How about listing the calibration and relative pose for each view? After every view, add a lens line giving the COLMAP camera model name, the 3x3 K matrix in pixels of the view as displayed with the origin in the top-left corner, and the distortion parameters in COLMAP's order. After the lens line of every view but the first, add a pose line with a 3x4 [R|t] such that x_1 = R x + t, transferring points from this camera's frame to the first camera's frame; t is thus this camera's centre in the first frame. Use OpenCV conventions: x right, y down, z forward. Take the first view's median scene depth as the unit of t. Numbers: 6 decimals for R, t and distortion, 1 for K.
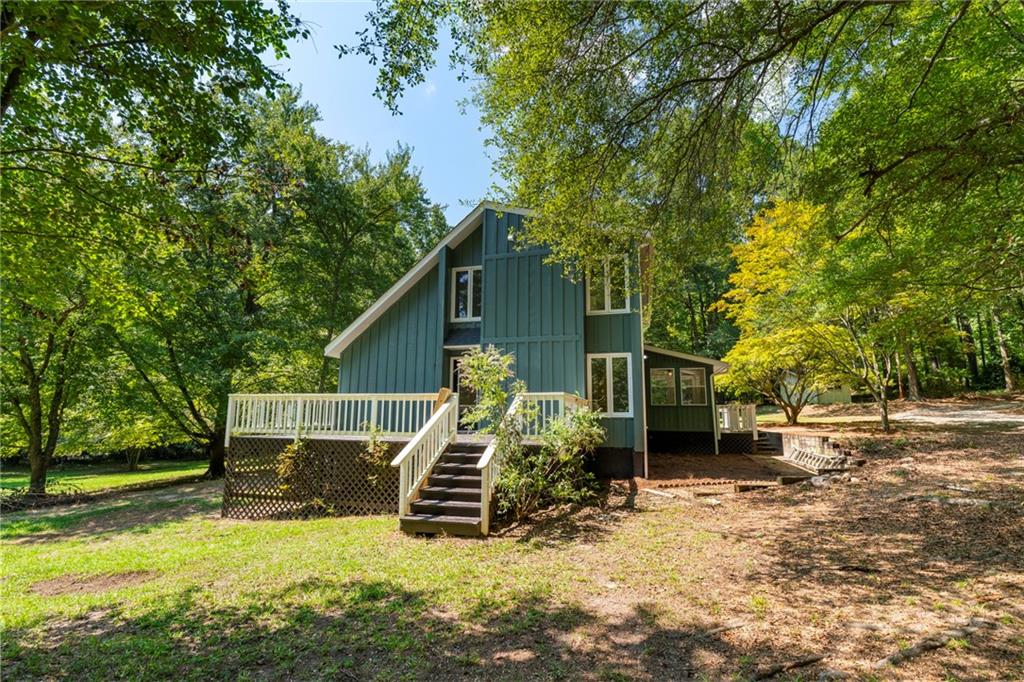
lens RADIAL K [[487.0, 0, 516.2], [0, 487.0, 332.5], [0, 0, 1]] dist [0.000345, 0.000949]
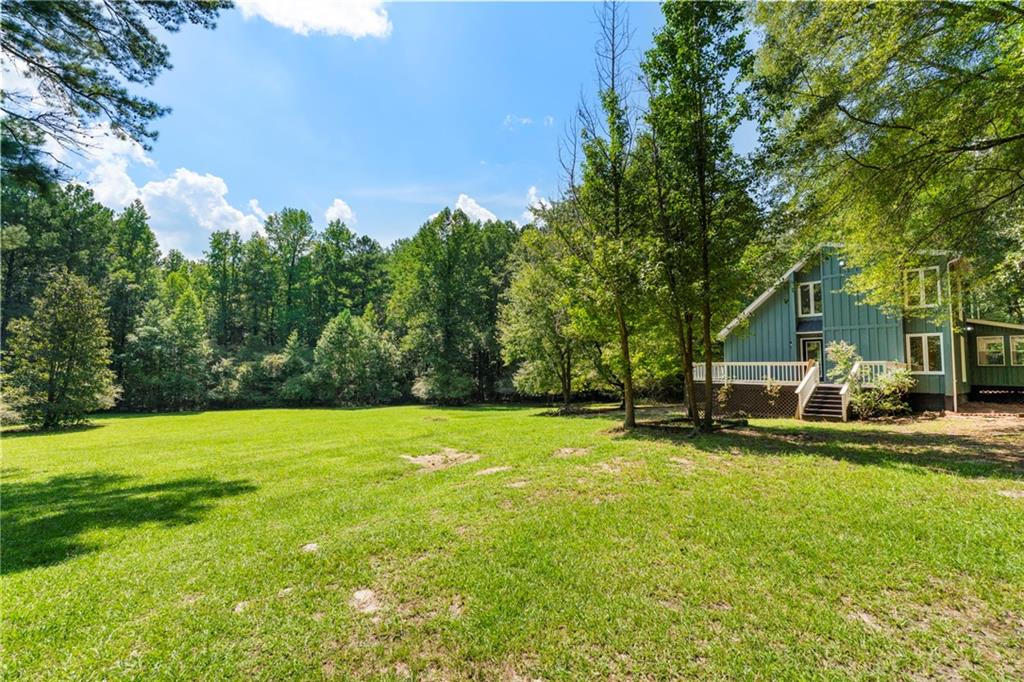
lens RADIAL K [[456.0, 0, 512.0], [0, 456.0, 341.0], [0, 0, 1]] dist [-0.004000, -0.000427]
pose [[0.822226, -0.037747, -0.567908, -0.088824], [0.093810, 0.993140, 0.069809, -0.206487], [0.561376, -0.110675, 0.820127, -1.216598]]
